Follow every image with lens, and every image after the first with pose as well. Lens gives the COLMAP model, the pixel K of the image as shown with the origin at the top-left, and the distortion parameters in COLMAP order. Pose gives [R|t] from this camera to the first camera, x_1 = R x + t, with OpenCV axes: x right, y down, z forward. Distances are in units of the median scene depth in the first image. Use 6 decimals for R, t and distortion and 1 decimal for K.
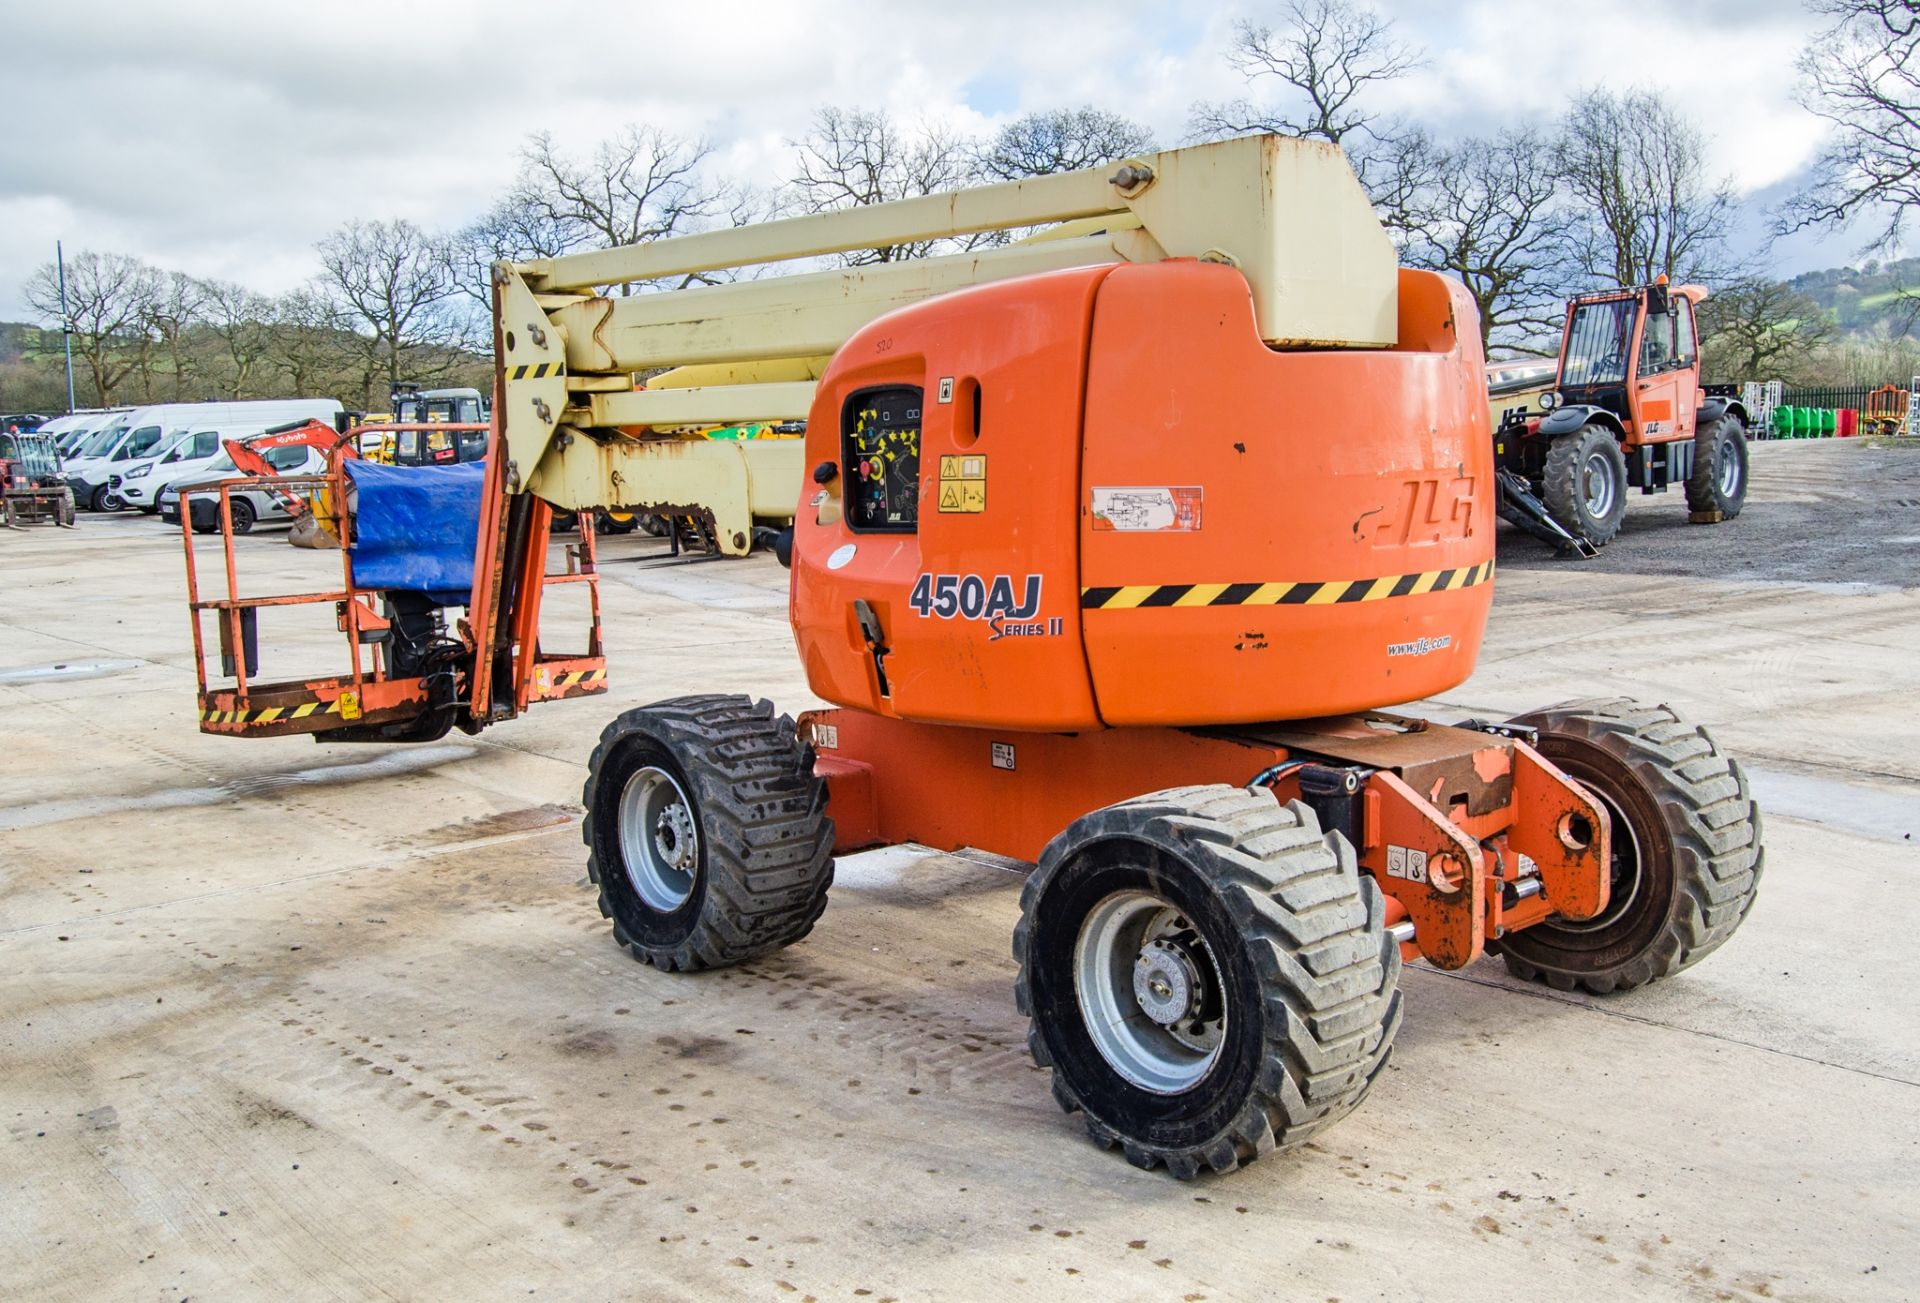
lens RADIAL K [[1741.2, 0, 1025.1], [0, 1741.2, 649.4], [0, 0, 1]] dist [-0.005877, -0.000542]
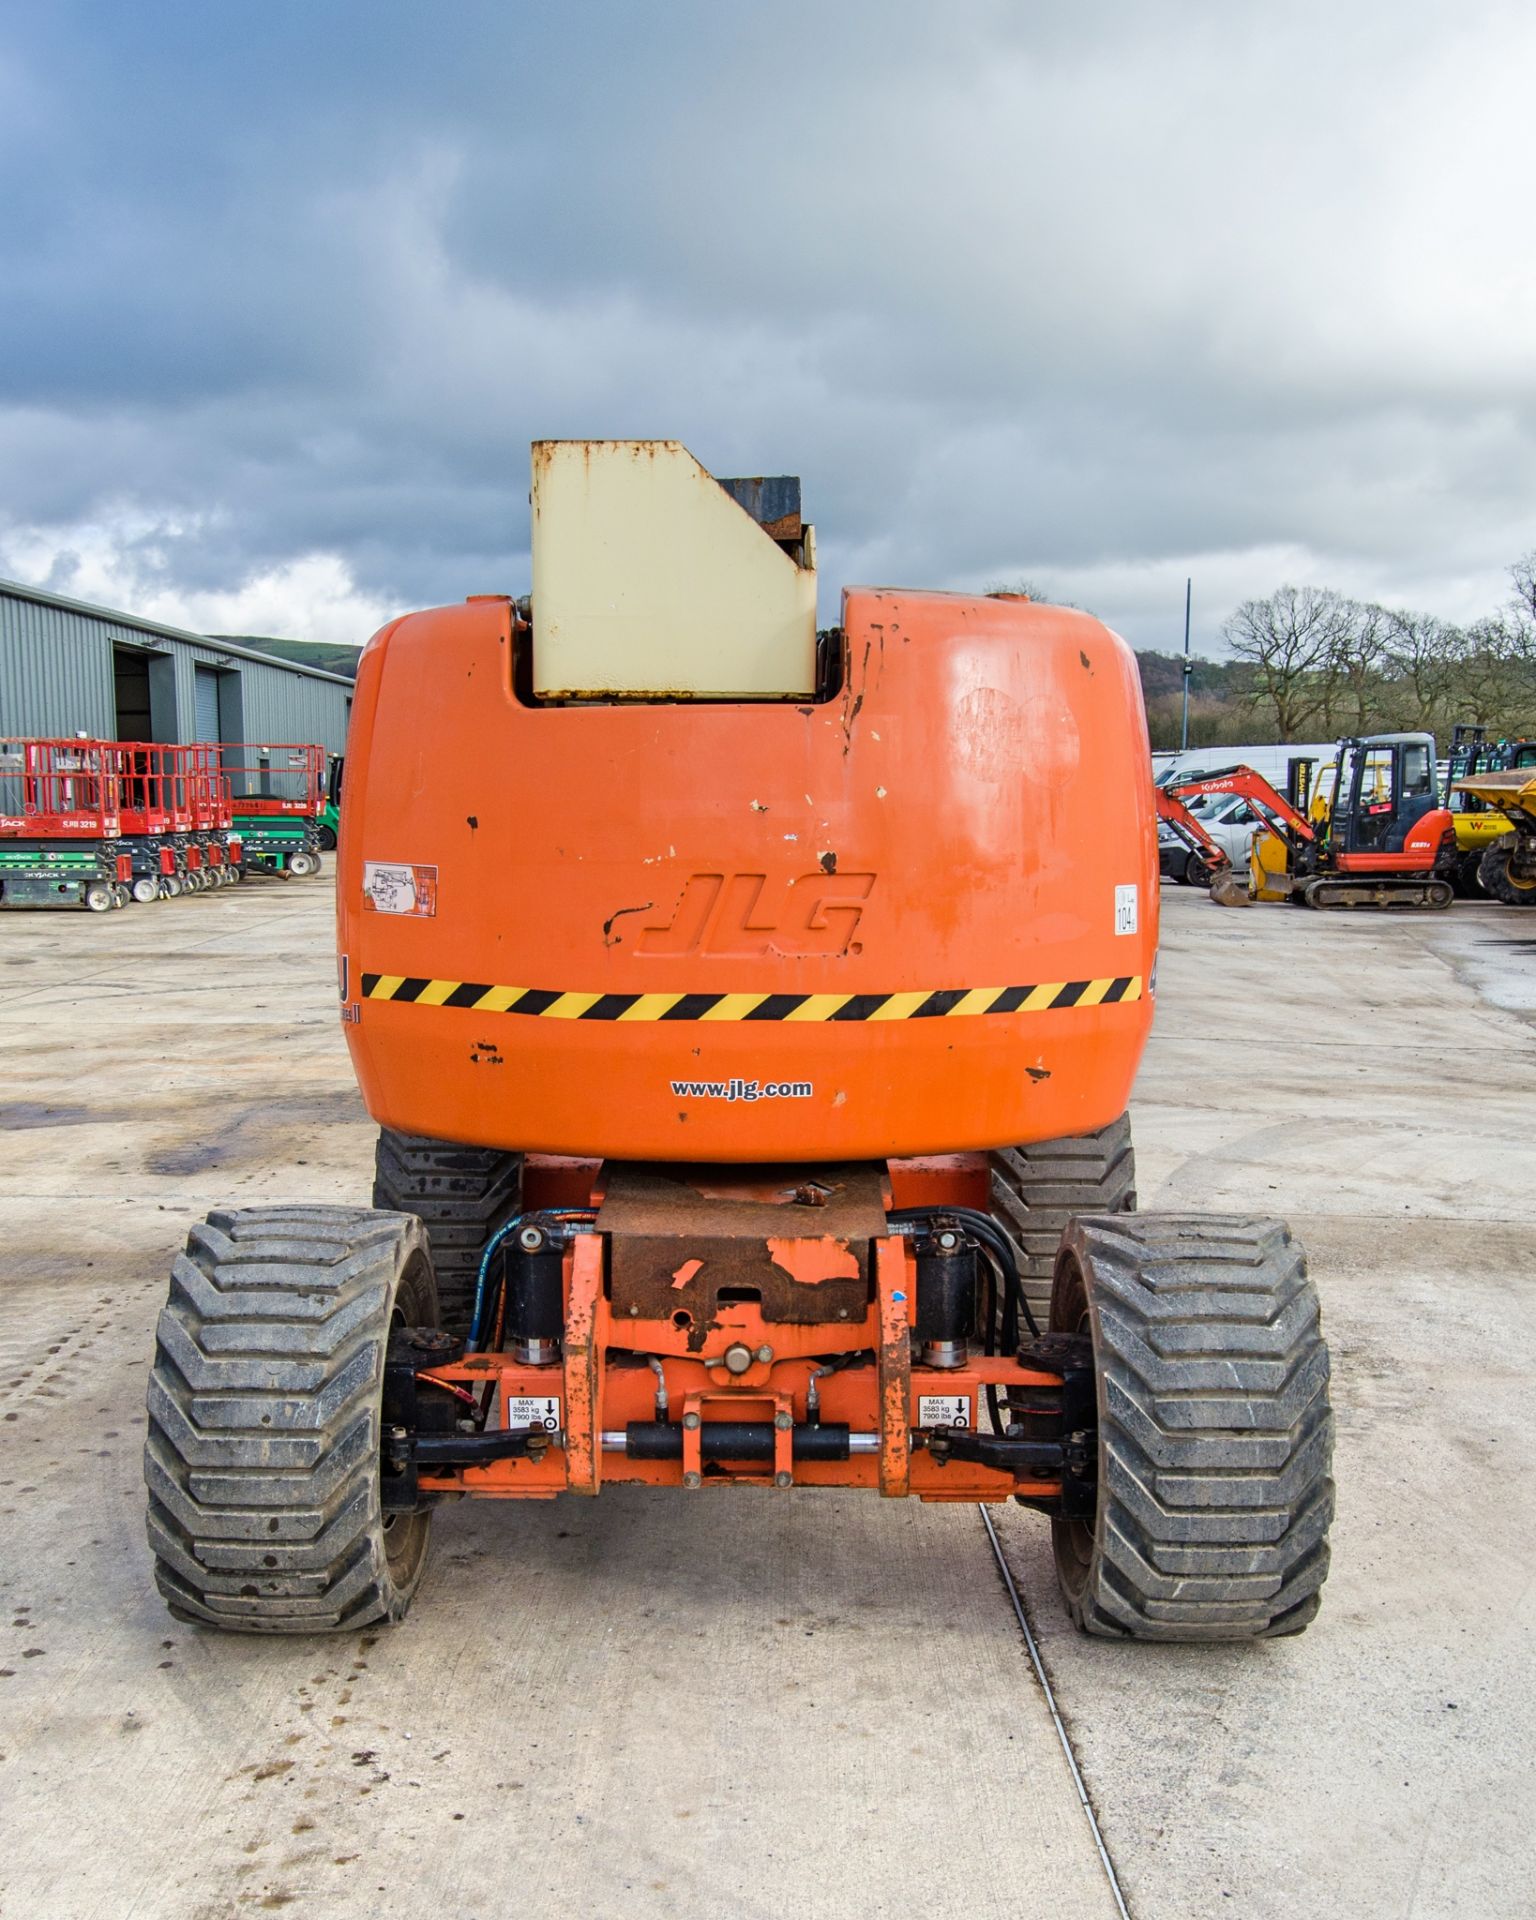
lens RADIAL K [[1978.6, 0, 771.9], [0, 1978.6, 1071.4], [0, 0, 1]] dist [-0.006203, -0.029707]
pose [[0.731129, 0.116837, -0.672160, 0.714217], [-0.101796, 0.992880, 0.061860, -0.056508], [0.674602, 0.023195, 0.737817, 0.317747]]
